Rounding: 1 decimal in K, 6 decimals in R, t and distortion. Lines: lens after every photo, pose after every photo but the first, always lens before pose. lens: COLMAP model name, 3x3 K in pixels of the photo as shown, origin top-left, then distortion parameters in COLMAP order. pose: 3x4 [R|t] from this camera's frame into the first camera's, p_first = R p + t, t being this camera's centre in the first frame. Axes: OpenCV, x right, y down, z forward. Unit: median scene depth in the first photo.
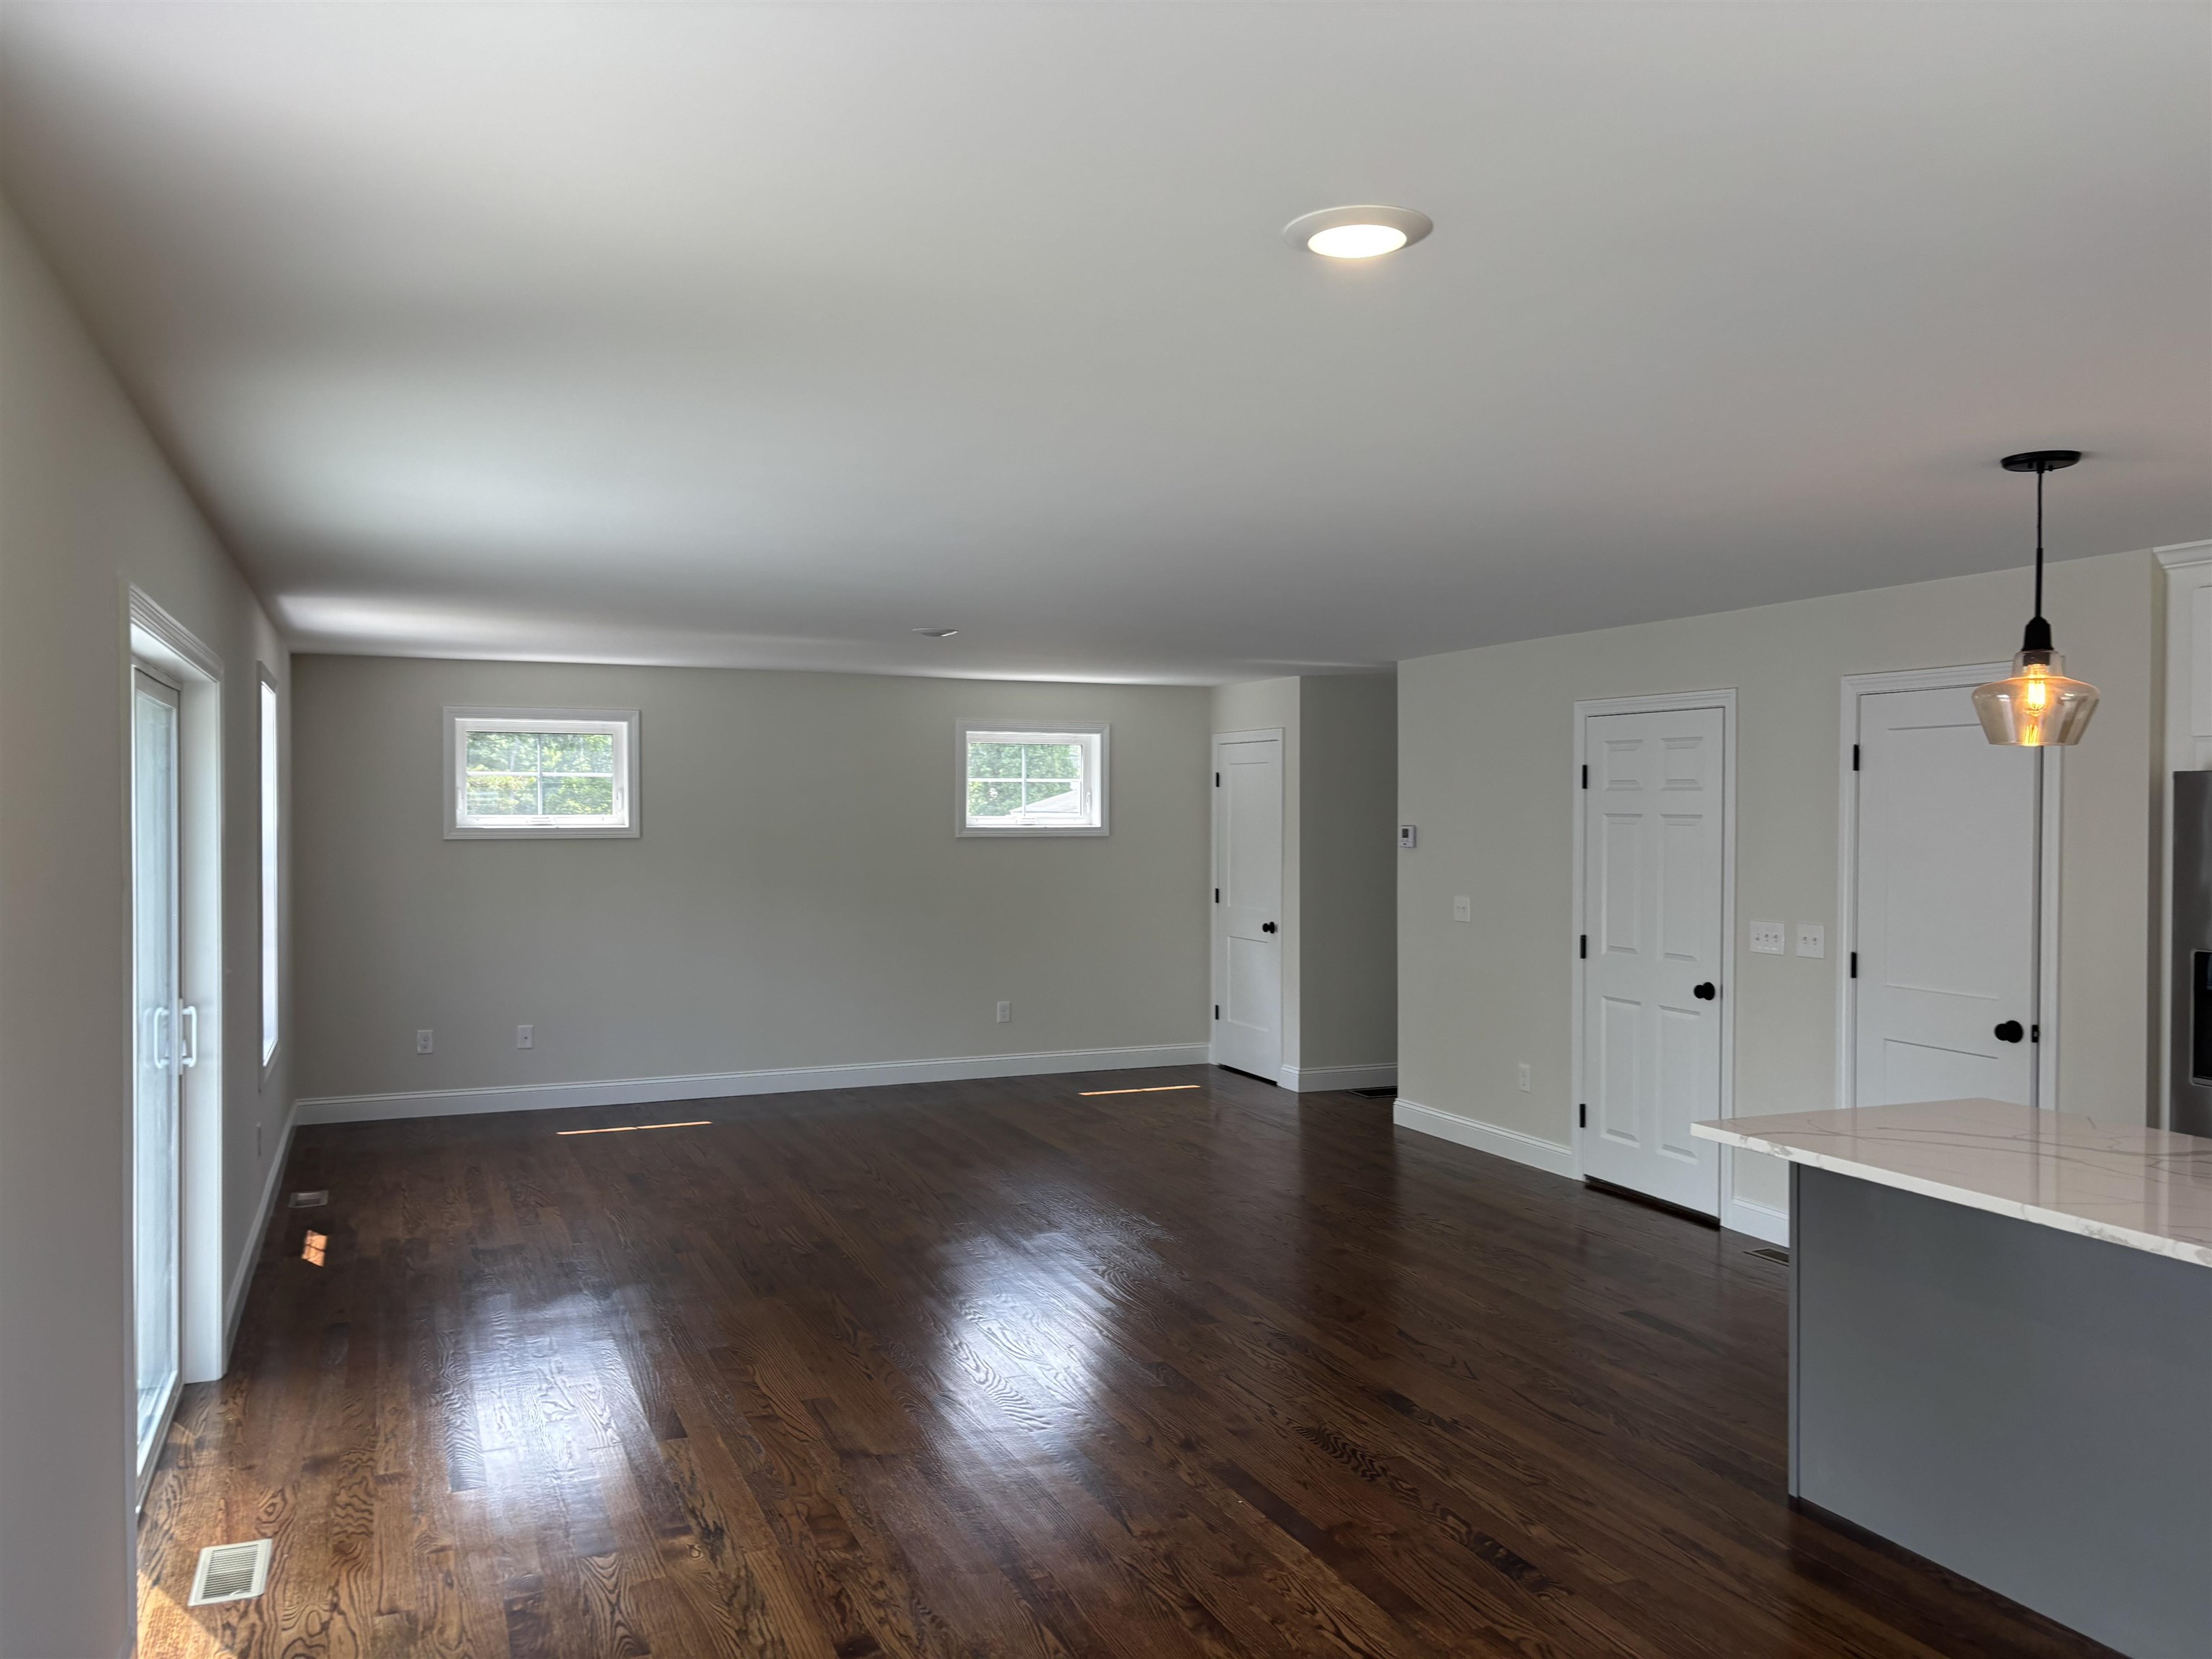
lens RADIAL K [[1674.5, 0, 1099.6], [0, 1674.5, 841.2], [0, 0, 1]] dist [0.078797, -0.078847]
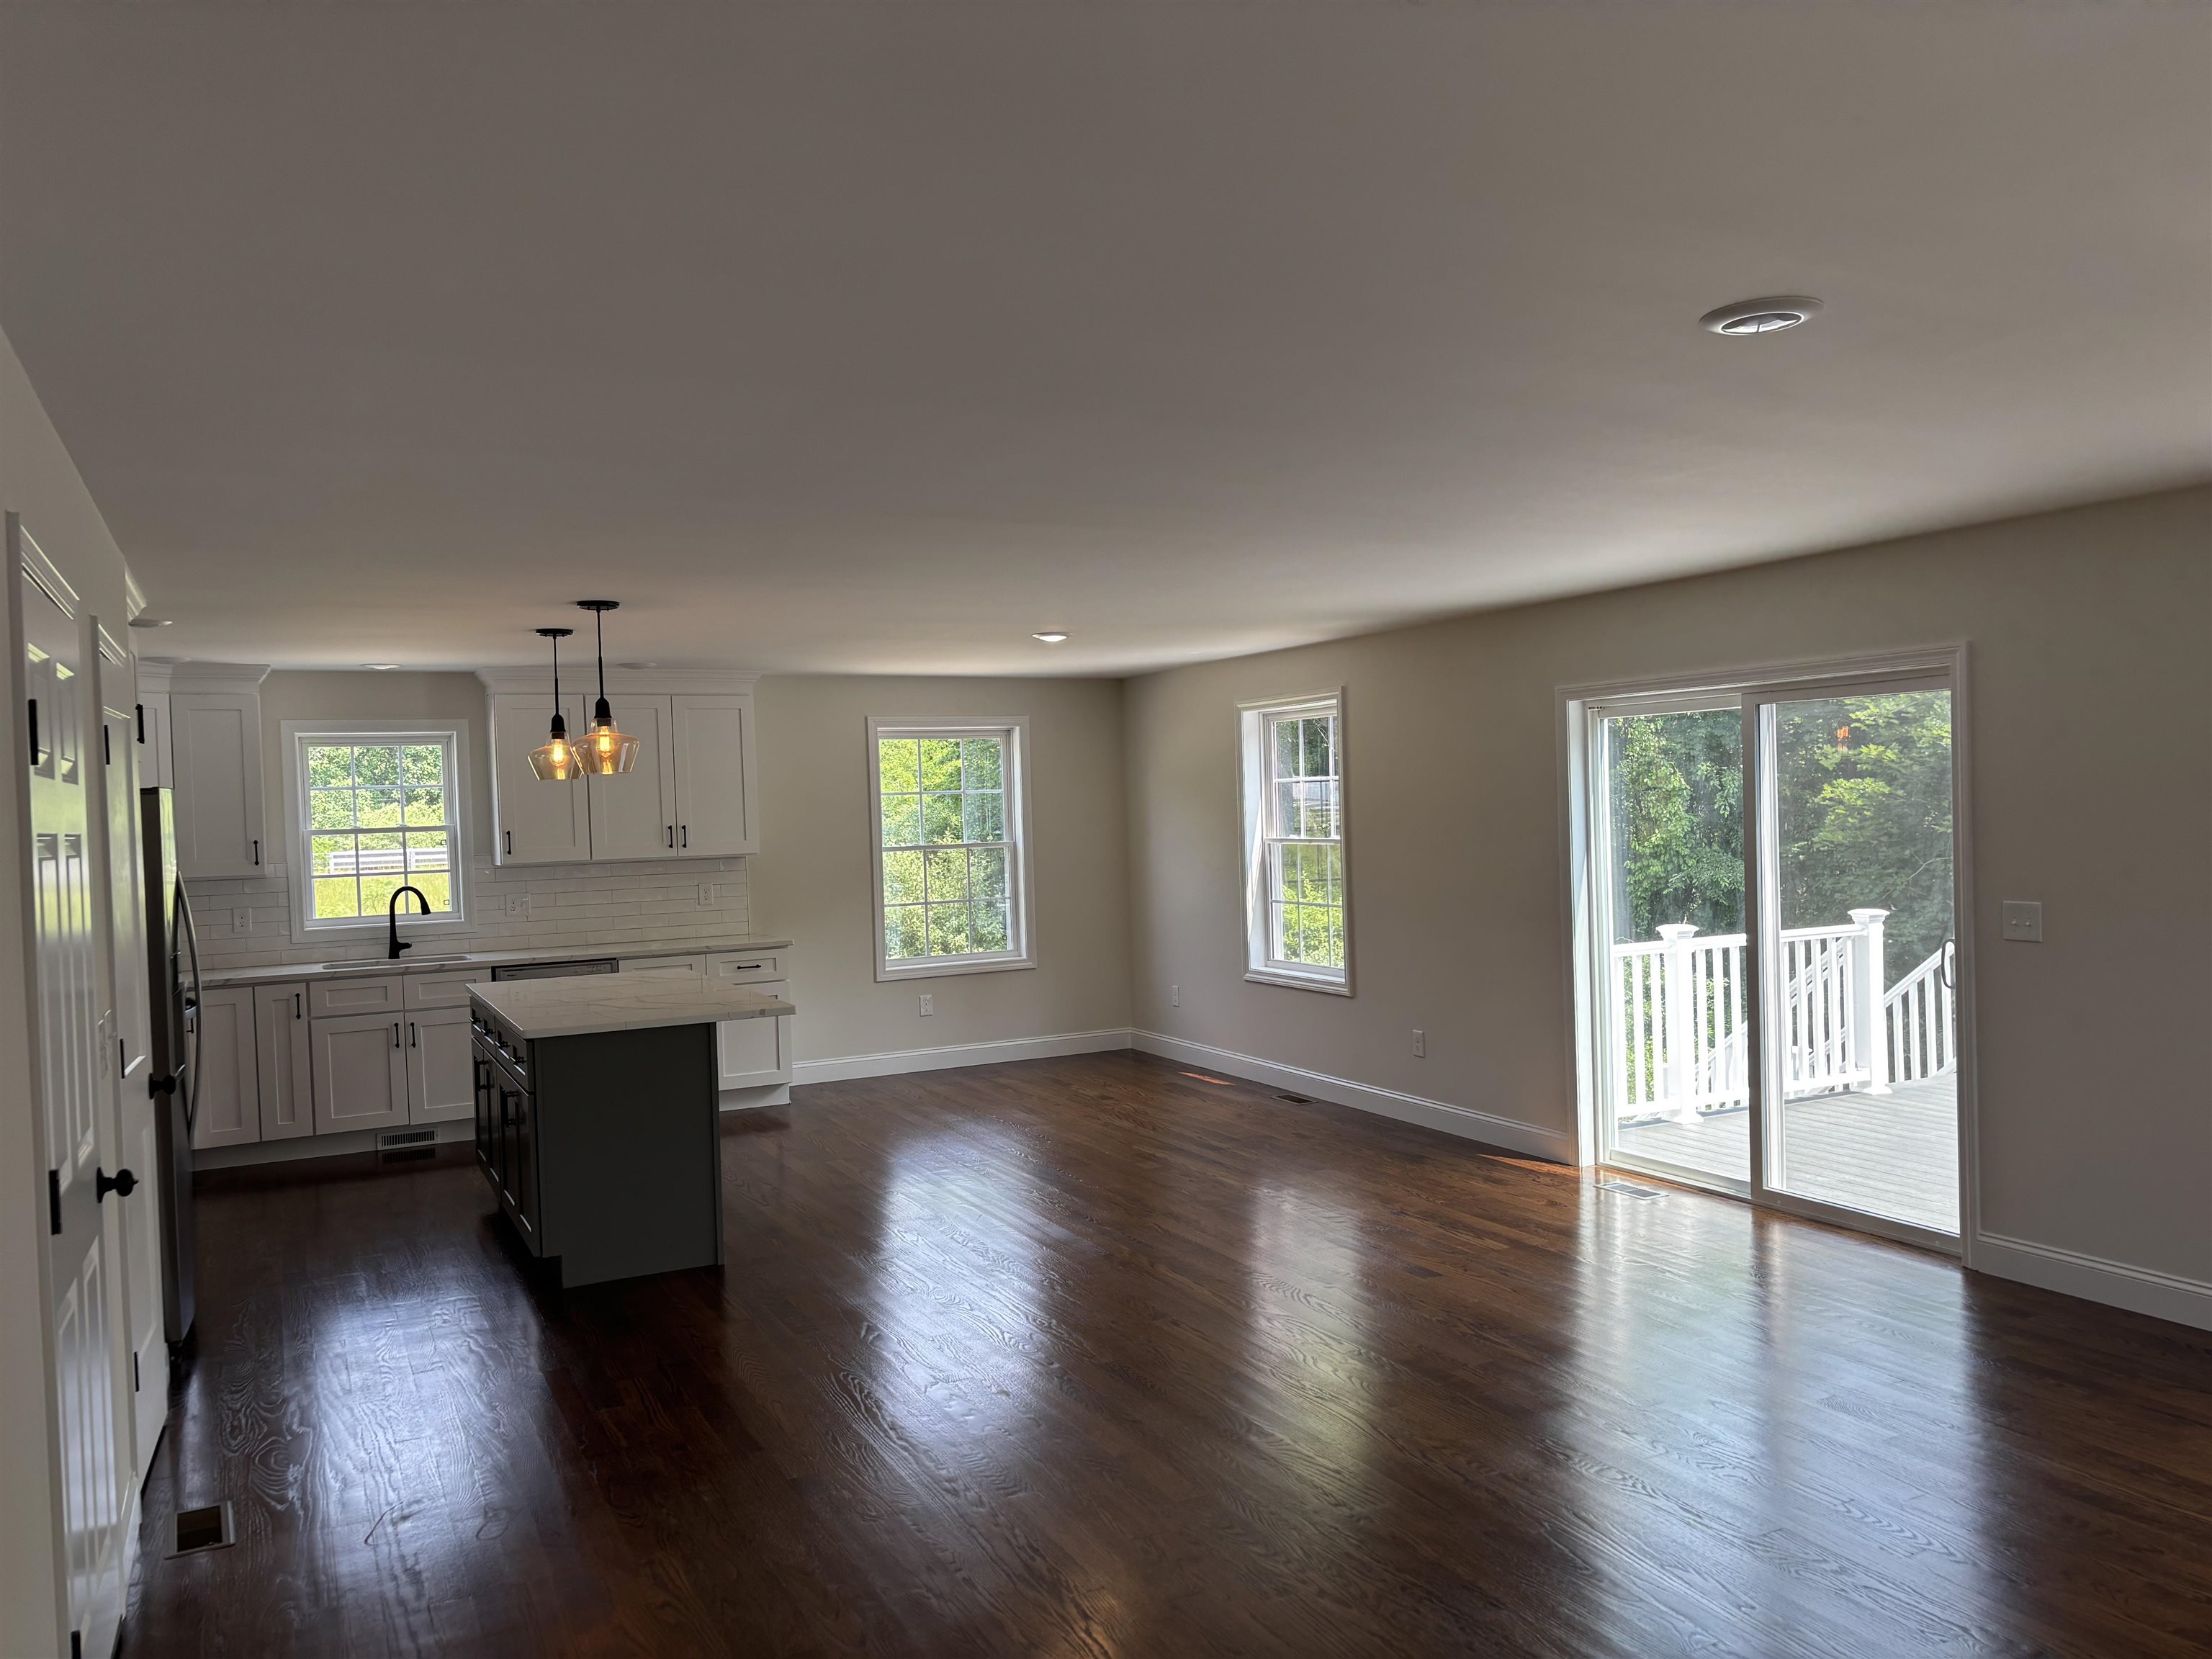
lens RADIAL K [[1658.6, 0, 1099.4], [0, 1658.6, 834.2], [0, 0, 1]] dist [0.074508, -0.078093]
pose [[-0.997505, 0.029688, -0.064055, 0.119032], [0.027394, 0.998962, 0.036390, -0.030507], [0.065069, 0.034544, -0.997283, 1.892820]]
